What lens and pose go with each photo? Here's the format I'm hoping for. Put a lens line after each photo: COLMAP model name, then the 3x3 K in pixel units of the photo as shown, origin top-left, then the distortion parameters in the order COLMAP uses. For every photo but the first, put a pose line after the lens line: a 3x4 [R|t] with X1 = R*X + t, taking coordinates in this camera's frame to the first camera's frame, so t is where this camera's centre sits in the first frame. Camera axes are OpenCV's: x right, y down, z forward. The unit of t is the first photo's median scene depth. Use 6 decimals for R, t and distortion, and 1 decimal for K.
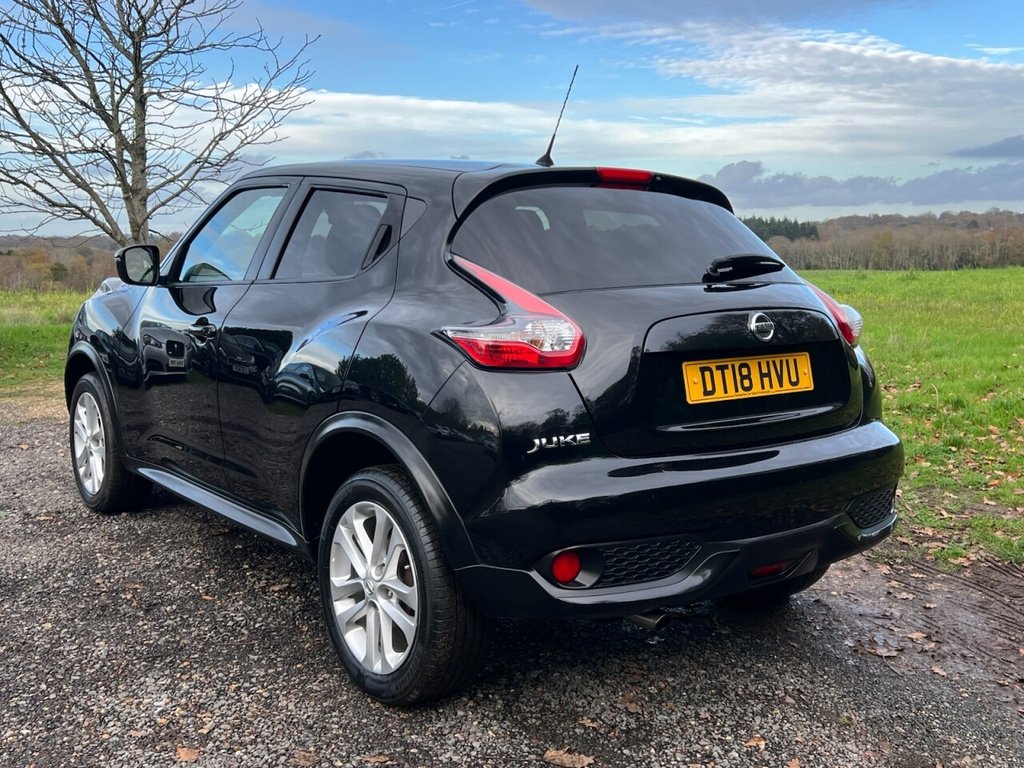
lens RADIAL K [[1047.7, 0, 507.4], [0, 1047.7, 399.8], [0, 0, 1]] dist [0.028267, 0.000000]
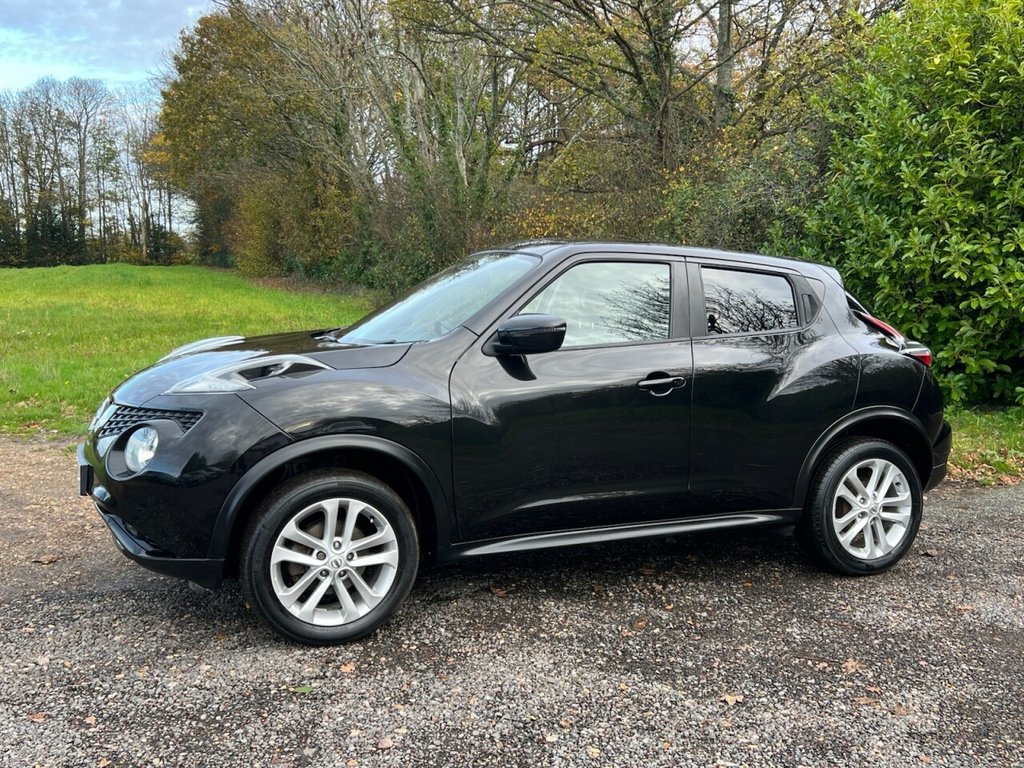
lens RADIAL K [[1004.0, 0, 525.2], [0, 1004.0, 378.8], [0, 0, 1]] dist [0.027413, 0.000000]
pose [[0.238188, -0.098856, 0.966175, -1.318344], [0.129429, 0.989164, 0.069300, -0.157293], [-0.962556, 0.108545, 0.248402, 0.801753]]
